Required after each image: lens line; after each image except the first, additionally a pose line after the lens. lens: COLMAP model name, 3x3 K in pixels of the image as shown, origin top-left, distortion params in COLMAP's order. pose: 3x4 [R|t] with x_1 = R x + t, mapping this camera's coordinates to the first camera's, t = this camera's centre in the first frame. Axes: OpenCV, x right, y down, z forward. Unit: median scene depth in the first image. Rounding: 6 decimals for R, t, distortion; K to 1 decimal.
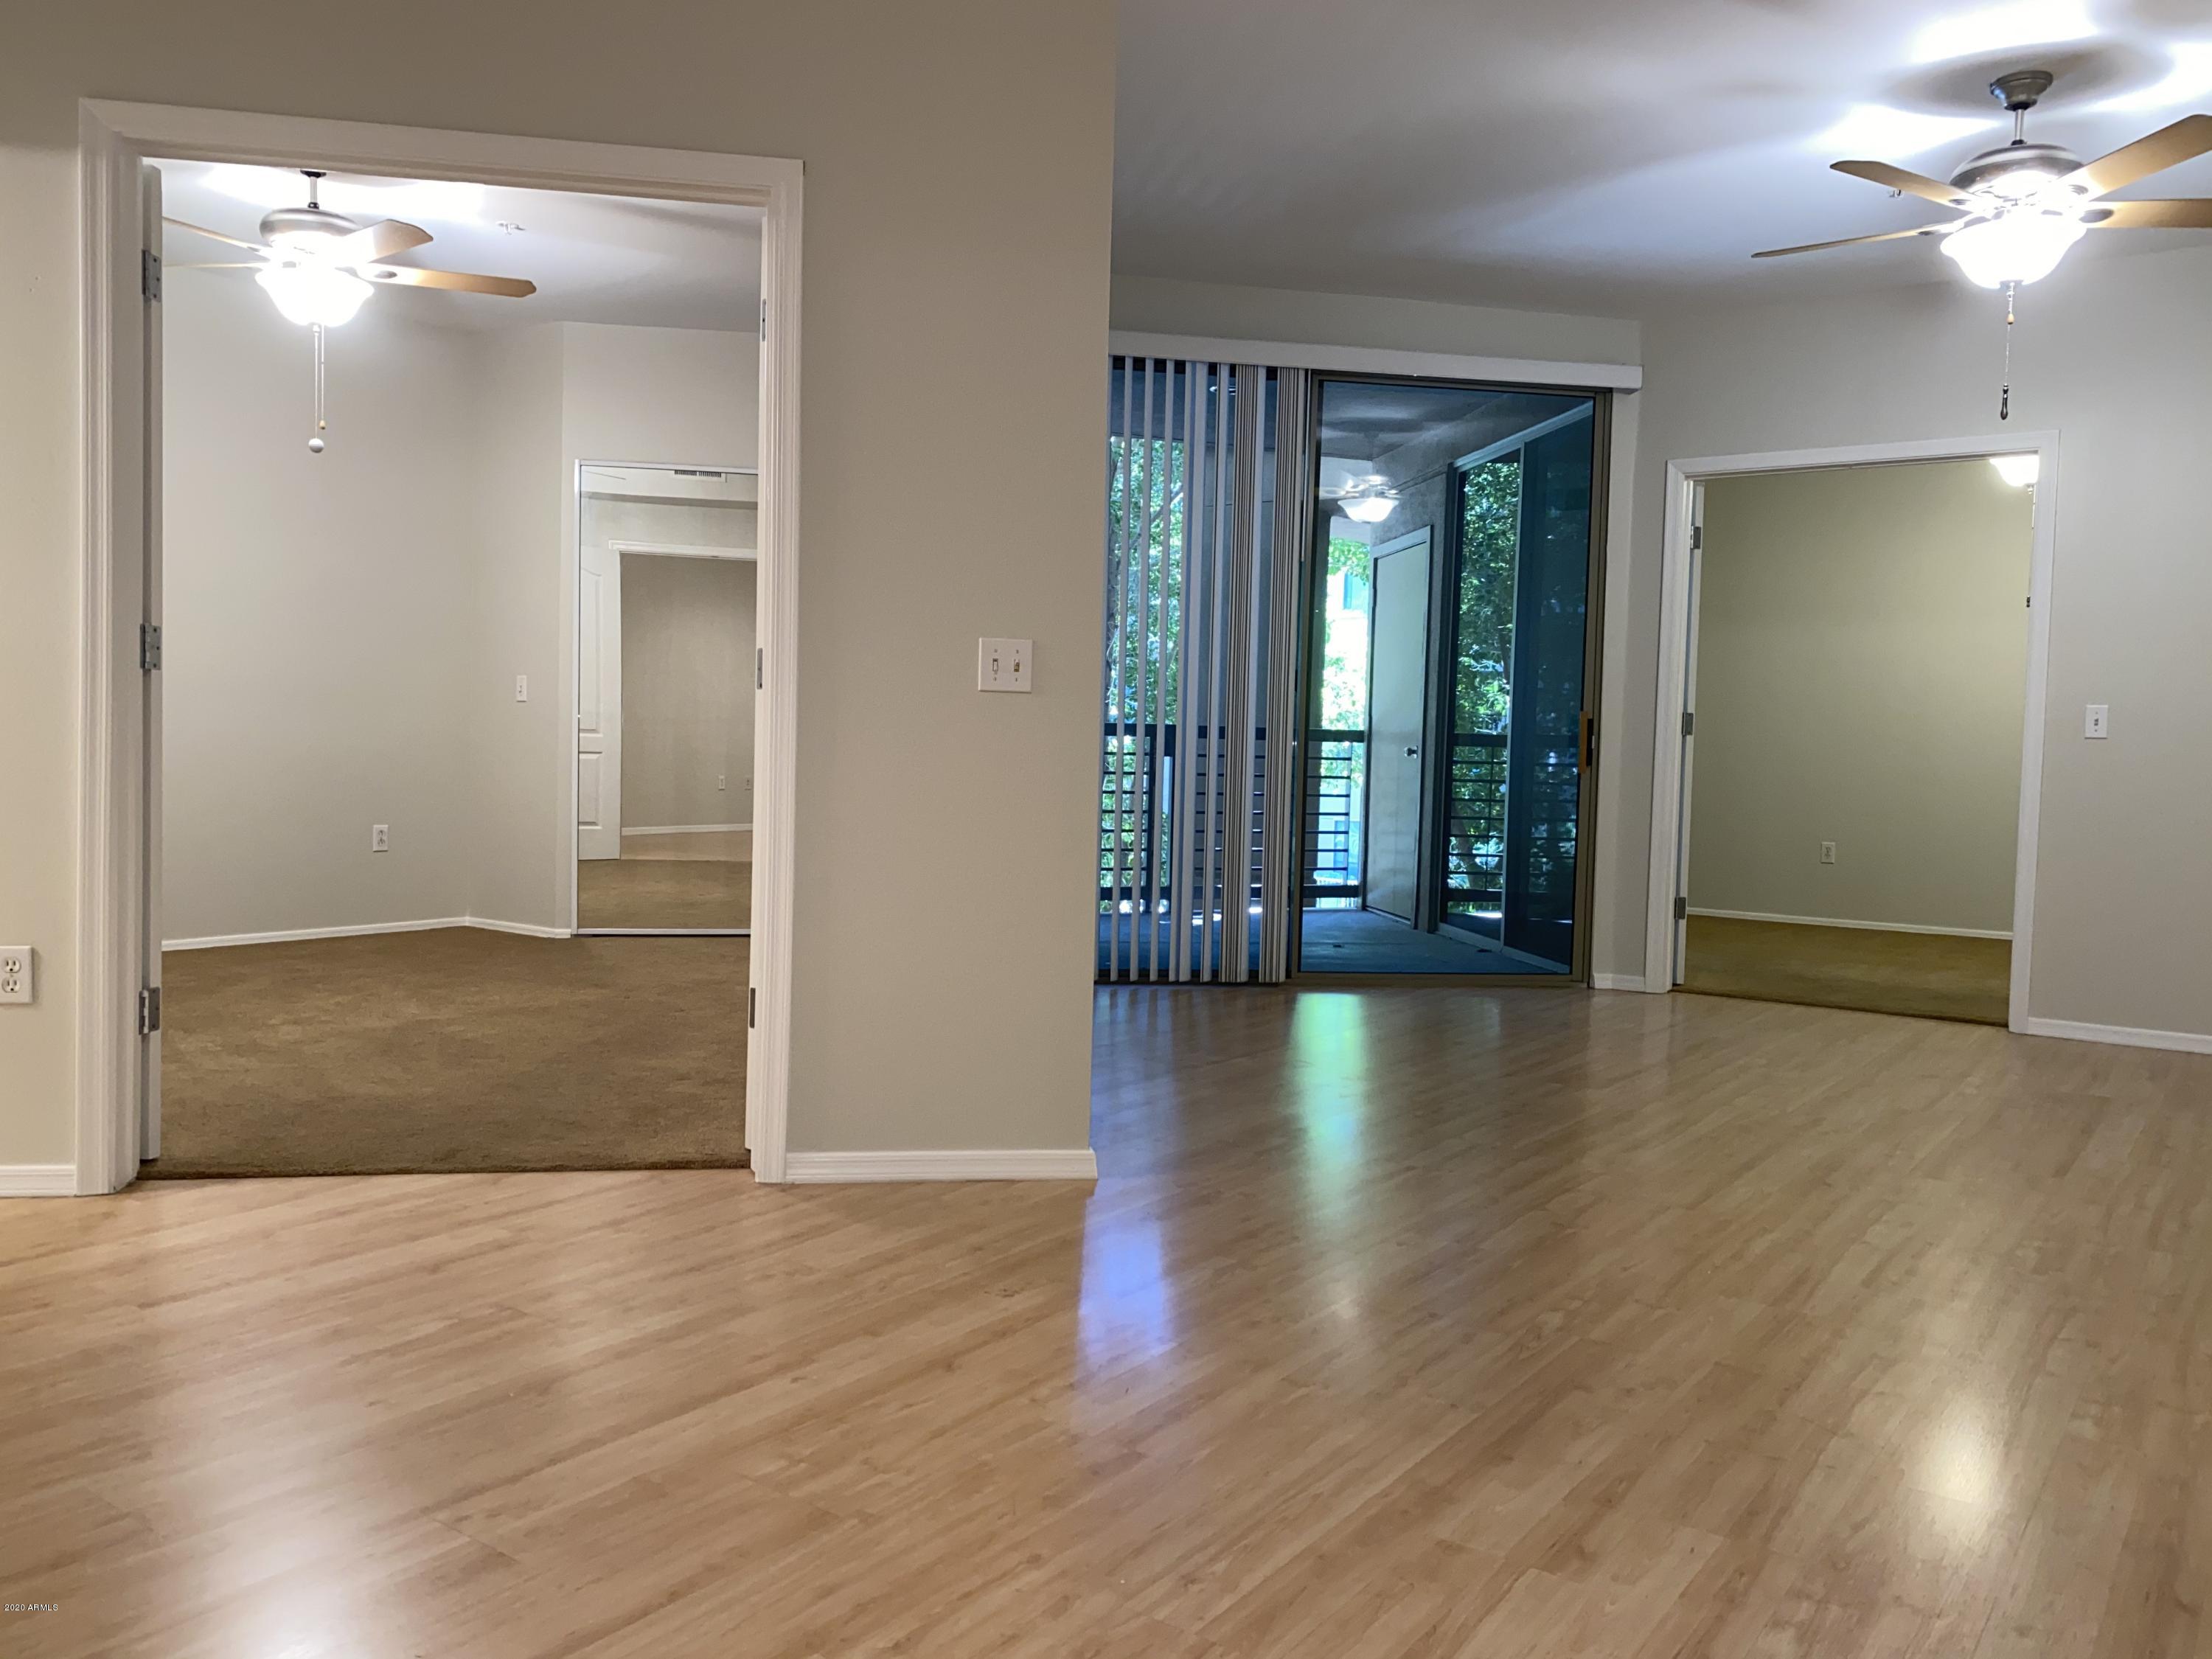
lens RADIAL K [[1706.7, 0, 1110.2], [0, 1706.7, 823.2], [0, 0, 1]] dist [0.057652, -0.087265]
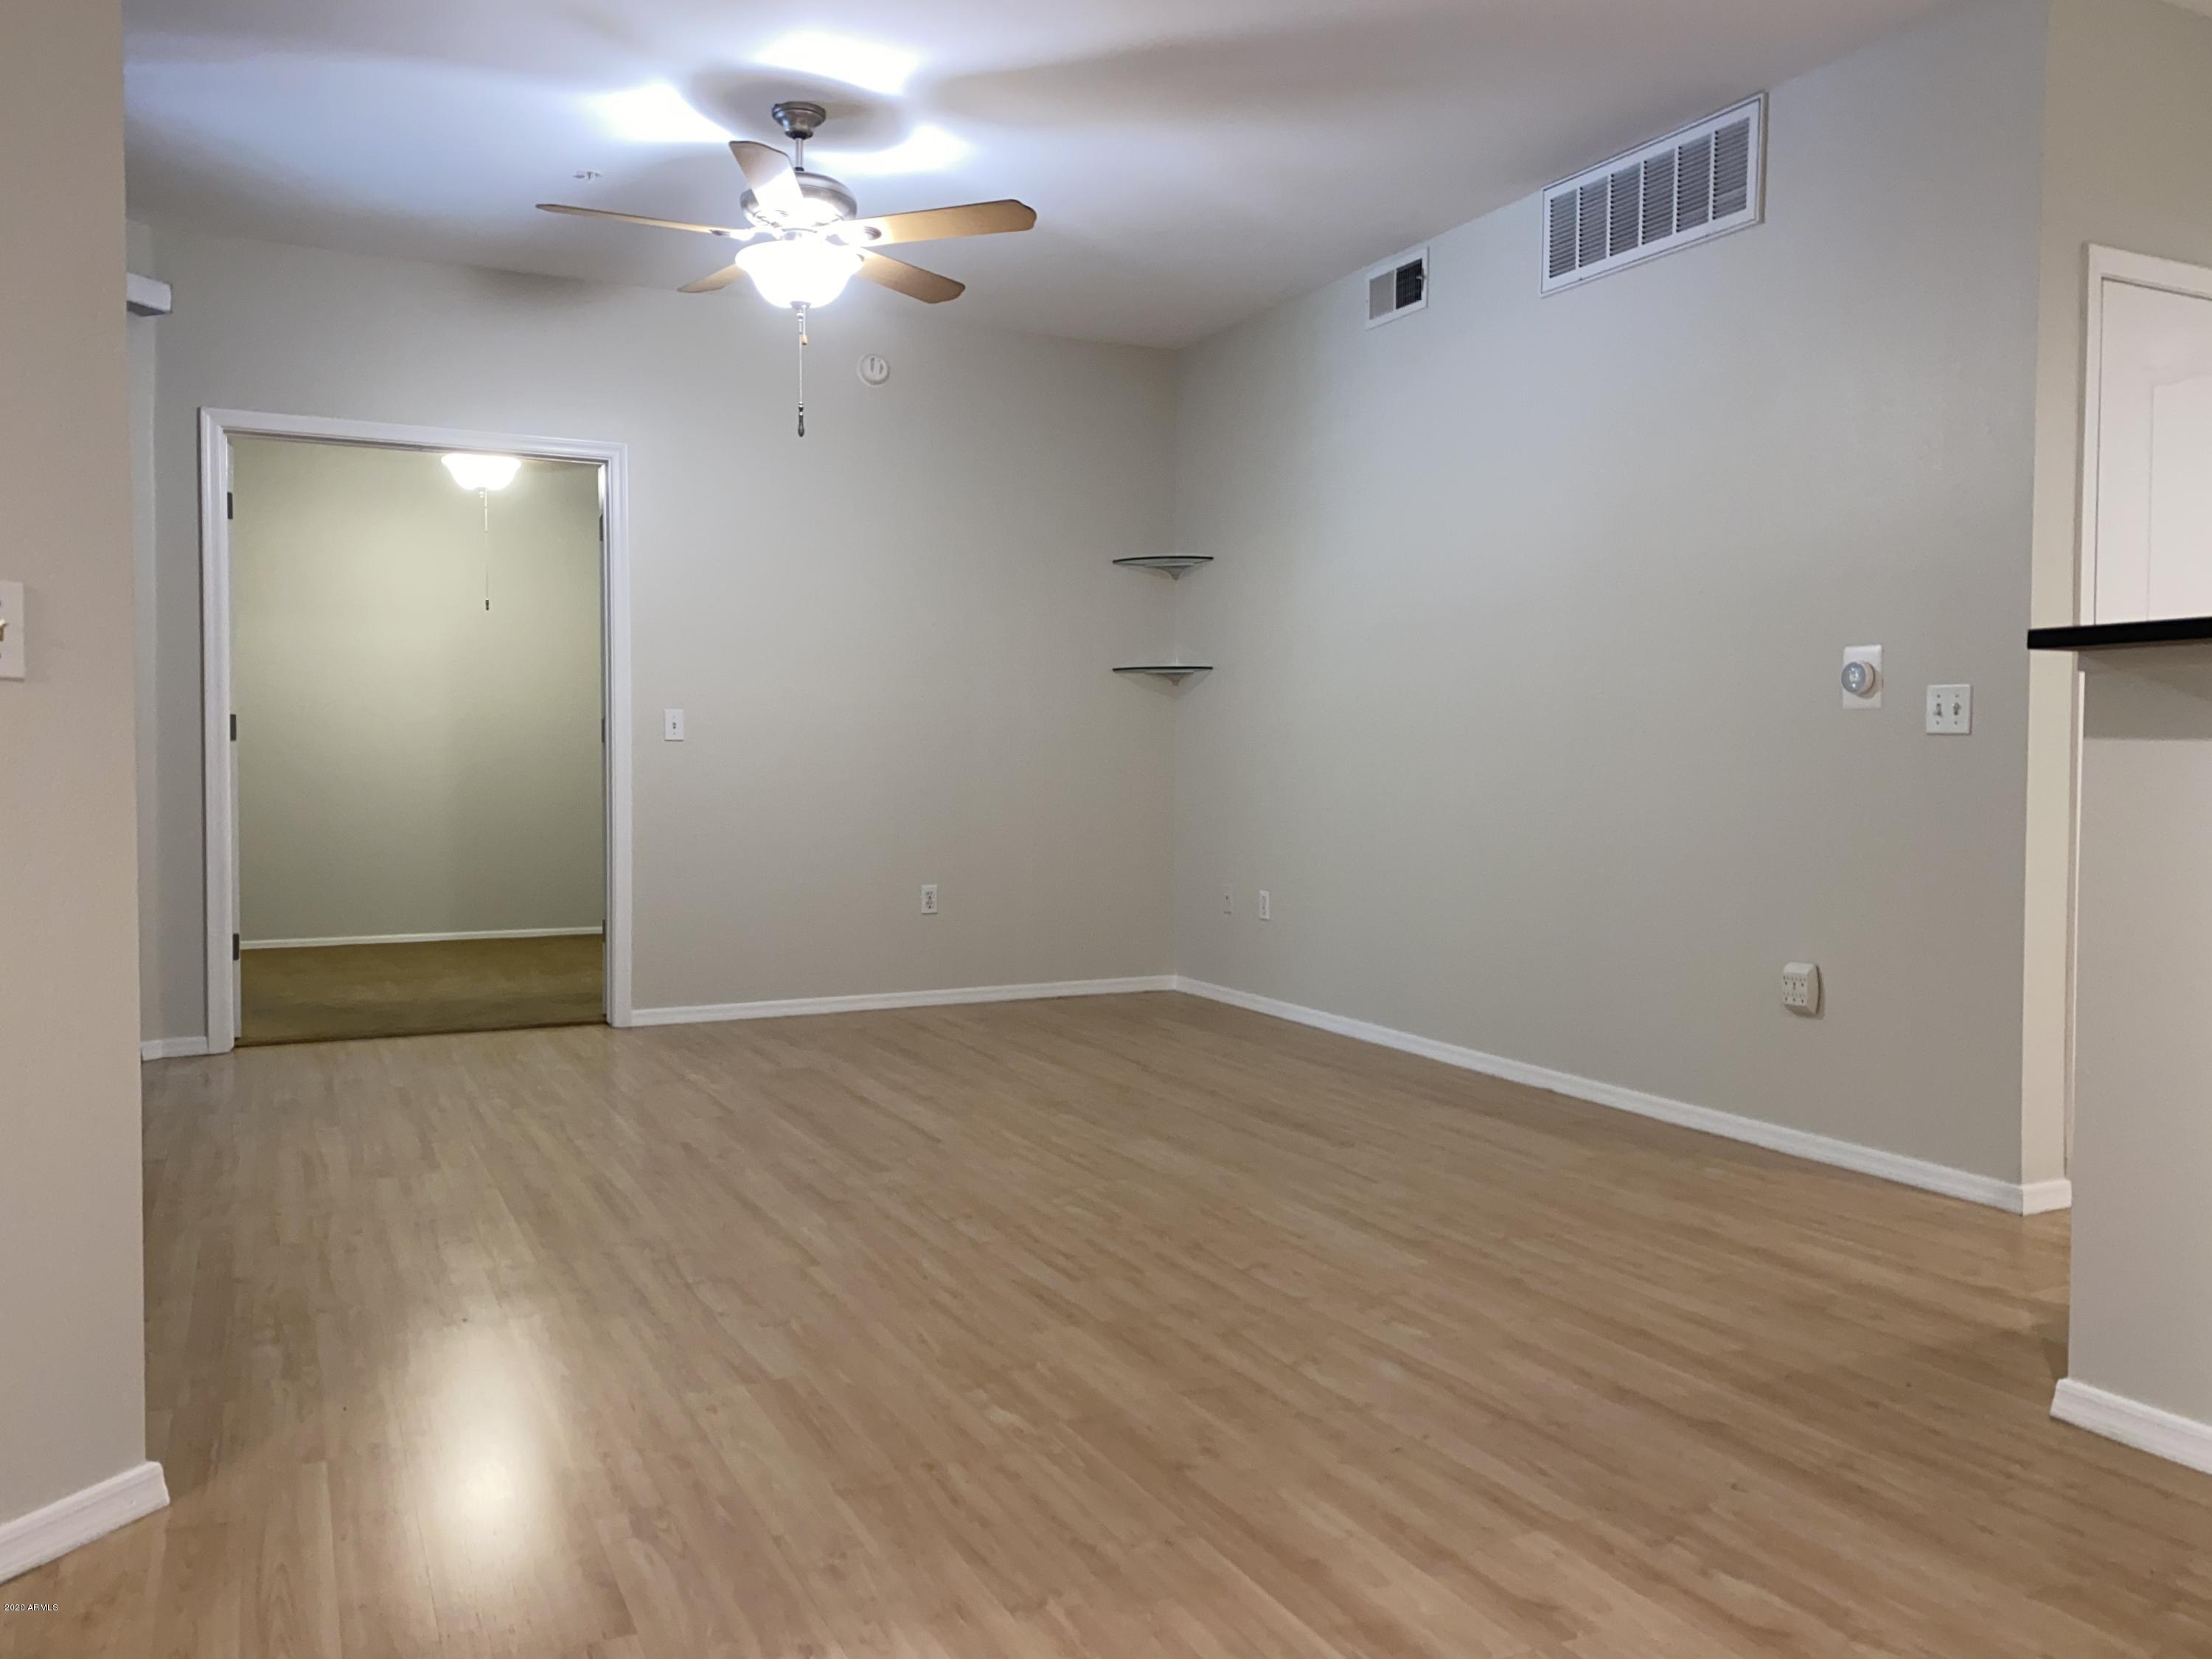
lens RADIAL K [[1706.7, 0, 1056.8], [0, 1706.7, 813.7], [0, 0, 1]] dist [0.057652, -0.087265]
pose [[0.466614, -0.047641, 0.883177, -0.339562], [0.051008, 0.998336, 0.026903, -0.026854], [-0.882989, 0.032496, 0.468268, 0.391363]]
